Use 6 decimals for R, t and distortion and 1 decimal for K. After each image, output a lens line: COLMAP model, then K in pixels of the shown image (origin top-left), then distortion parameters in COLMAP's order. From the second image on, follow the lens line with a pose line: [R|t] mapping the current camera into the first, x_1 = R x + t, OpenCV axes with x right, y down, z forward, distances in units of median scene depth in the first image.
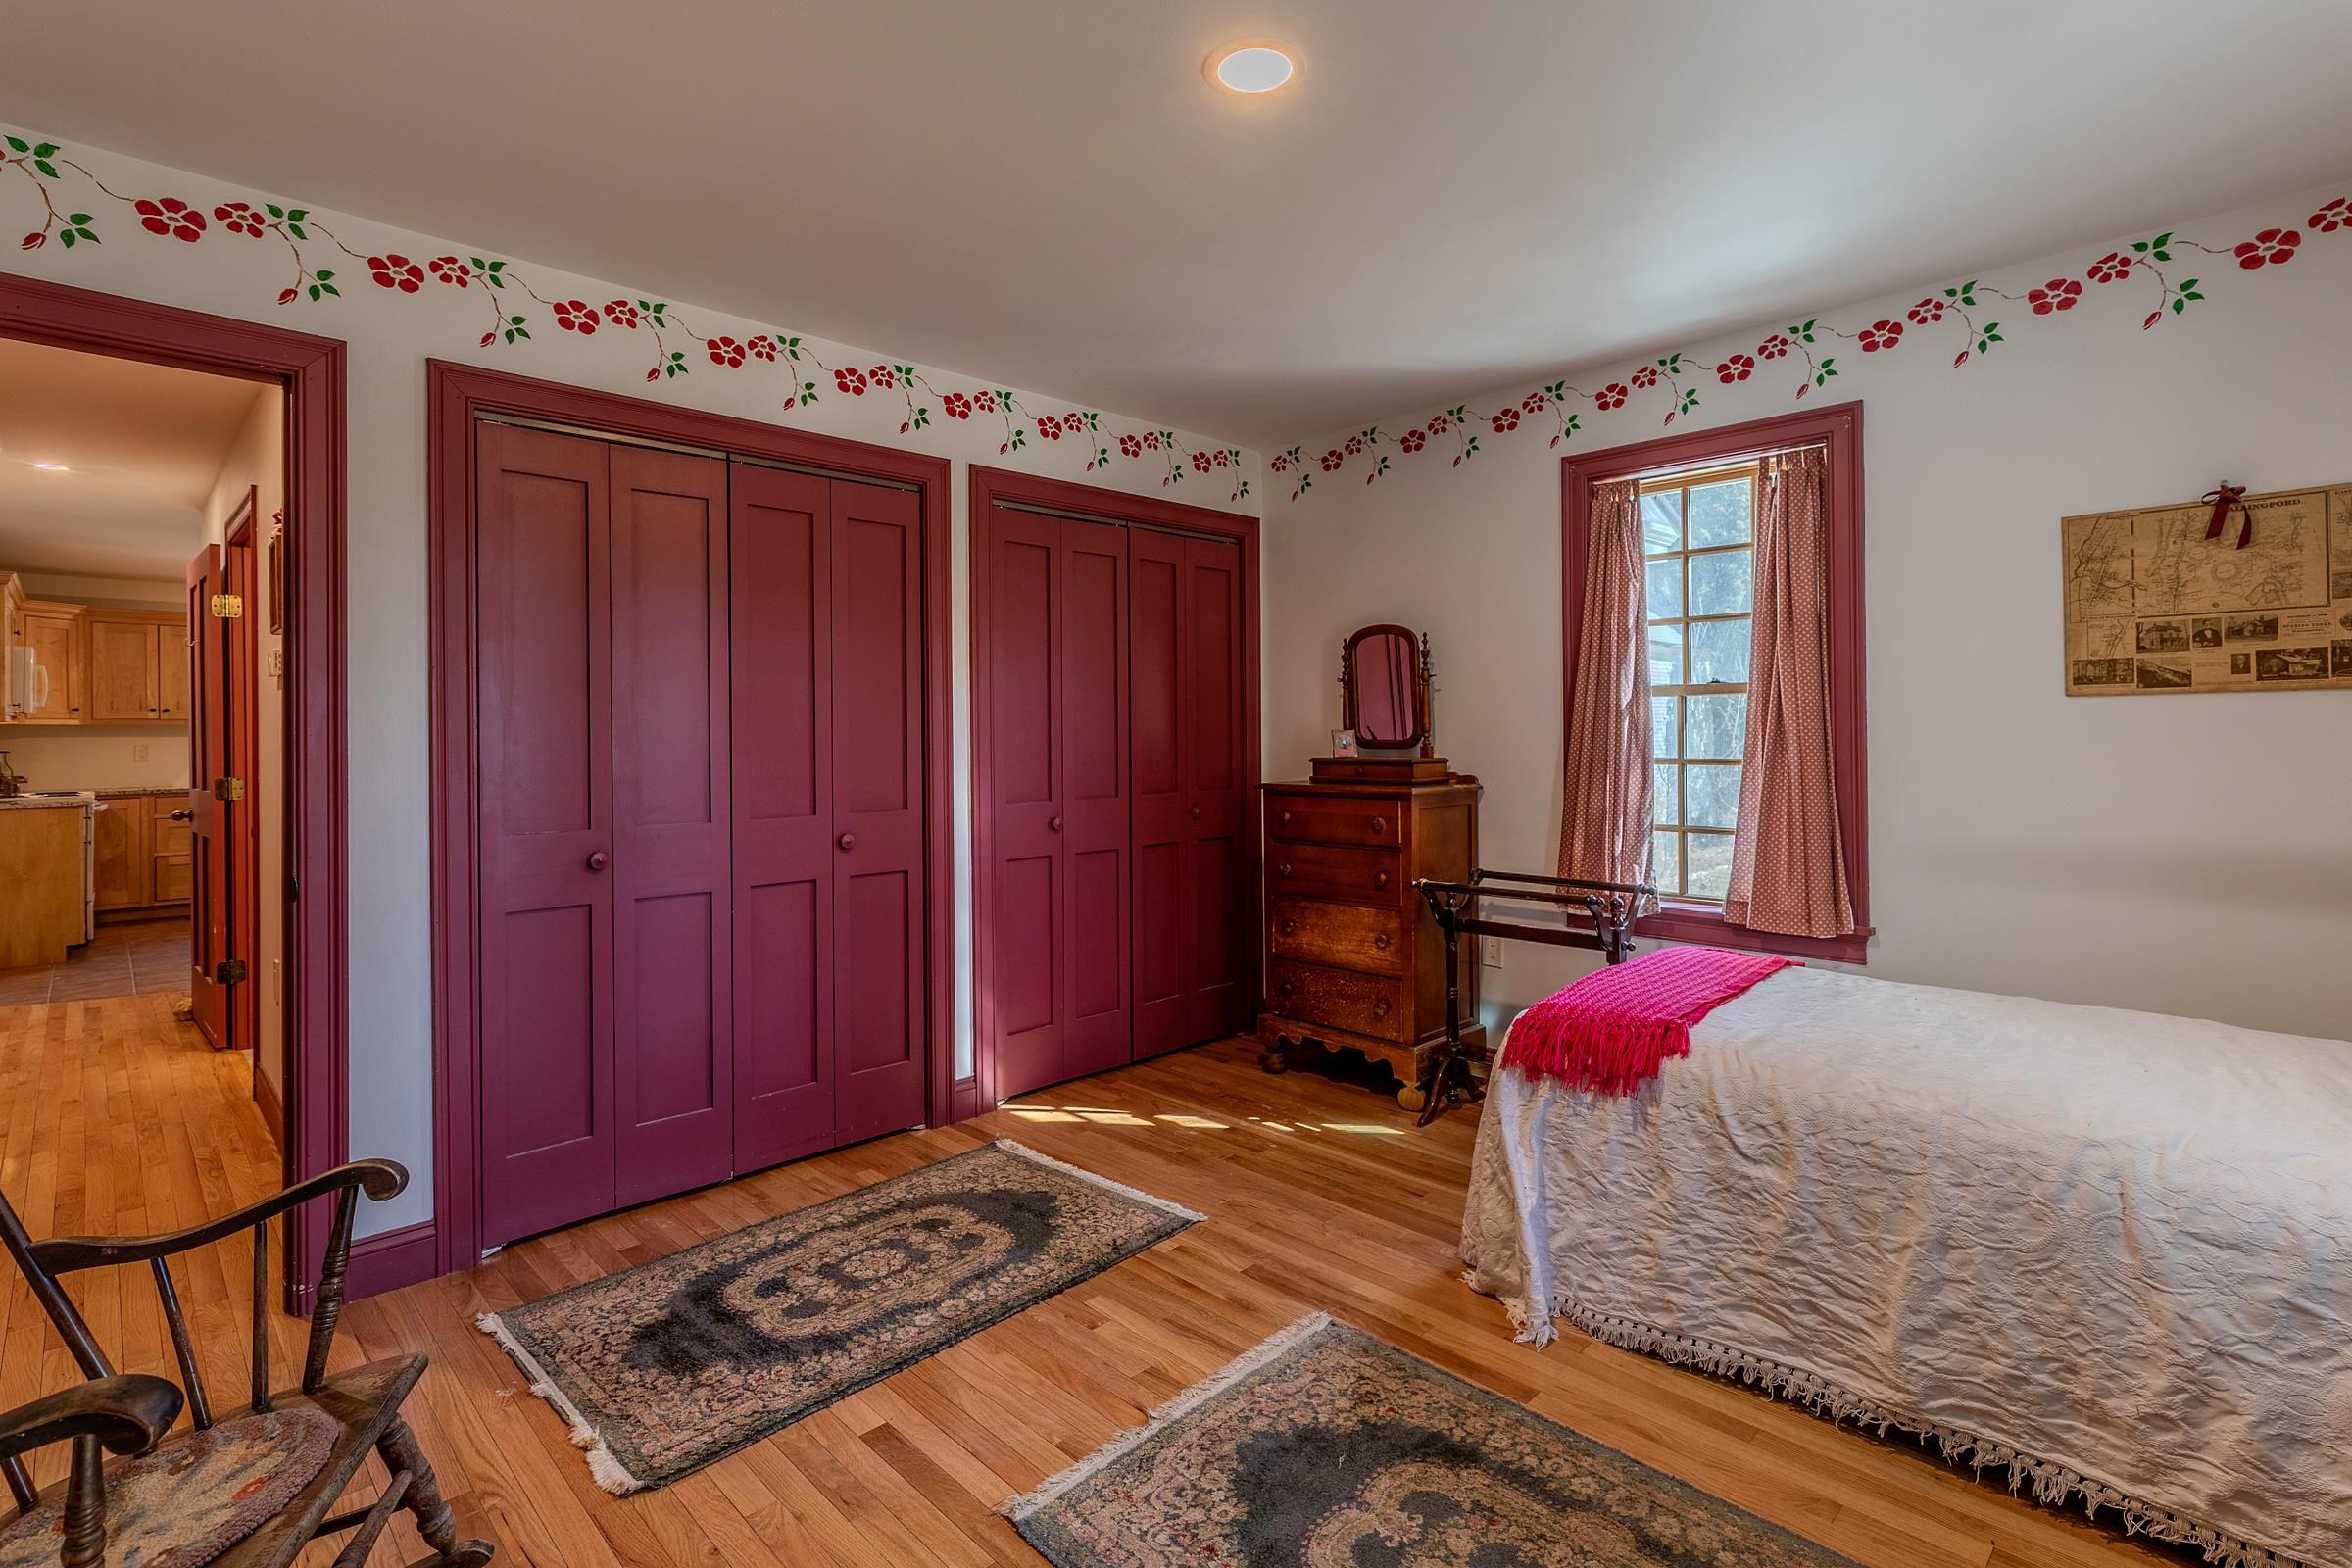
lens RADIAL K [[1085.0, 0, 1178.4], [0, 1085.0, 755.8], [0, 0, 1]] dist [0.006789, 0.000830]
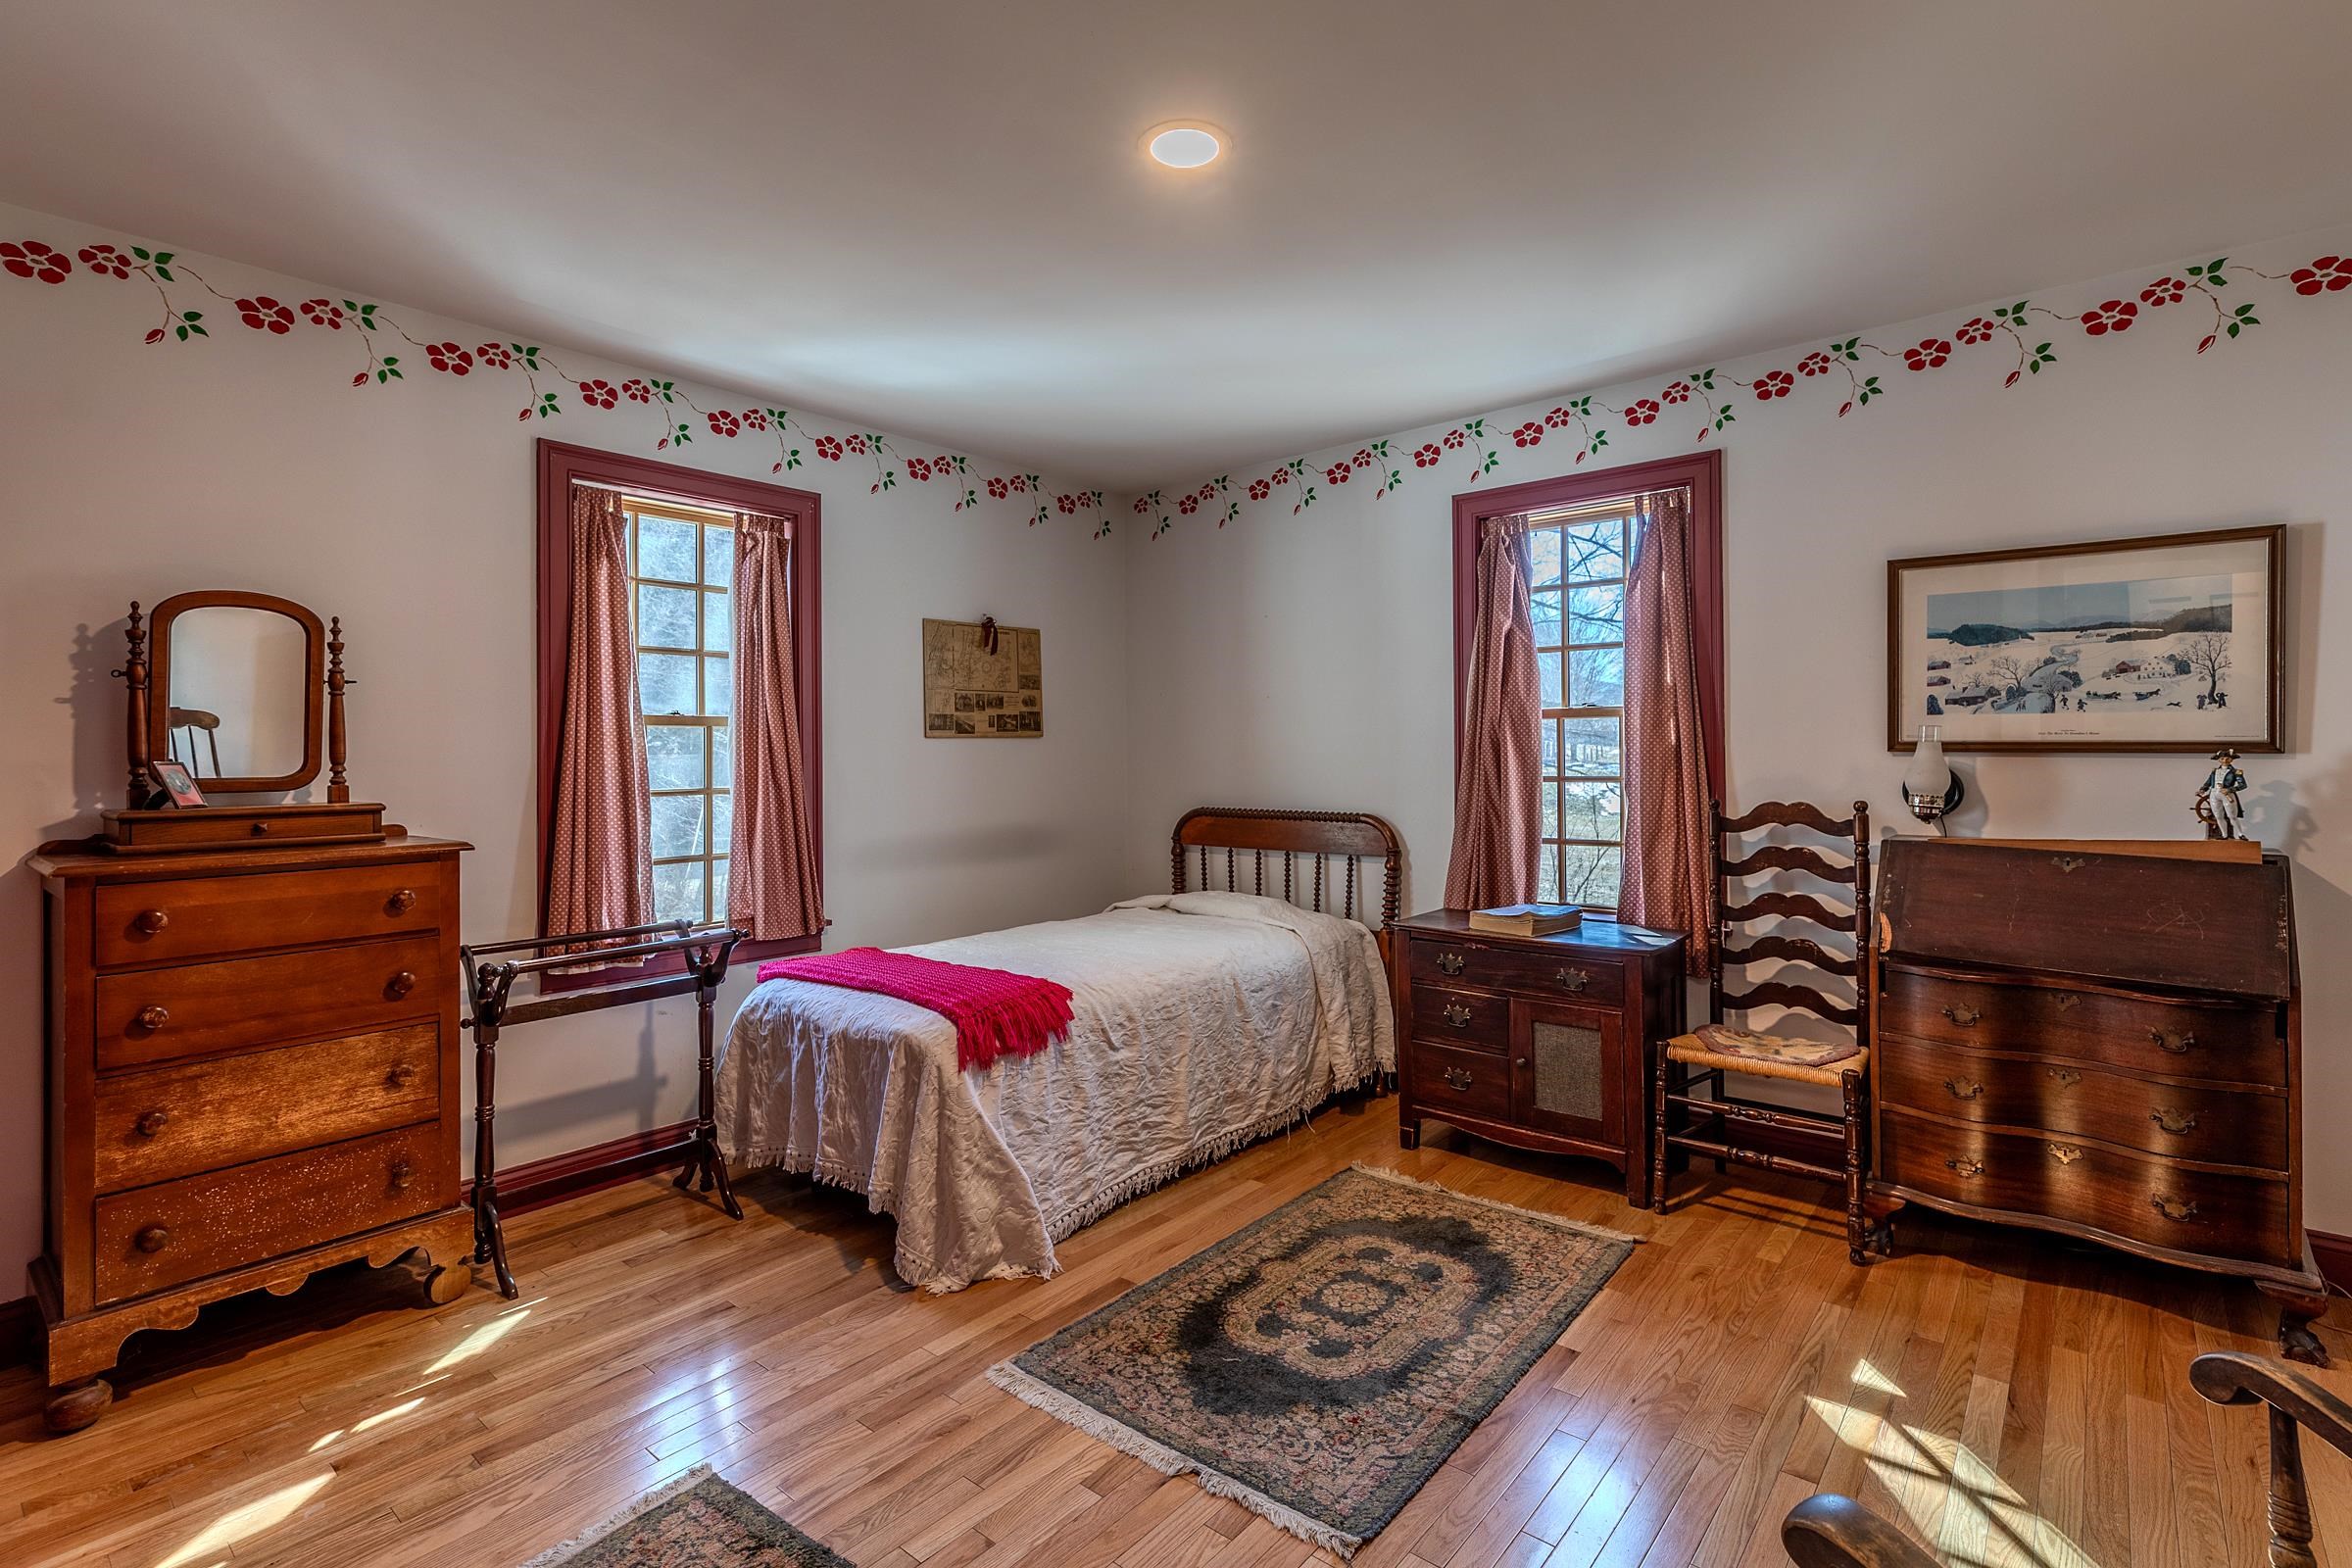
lens RADIAL K [[1104.9, 0, 1180.9], [0, 1104.9, 767.6], [0, 0, 1]] dist [0.002756, 0.000556]
pose [[-0.087959, -0.001573, 0.996123, -0.734600], [0.032552, 0.999460, 0.004453, -0.008601], [-0.995592, 0.032818, -0.087860, 0.790244]]
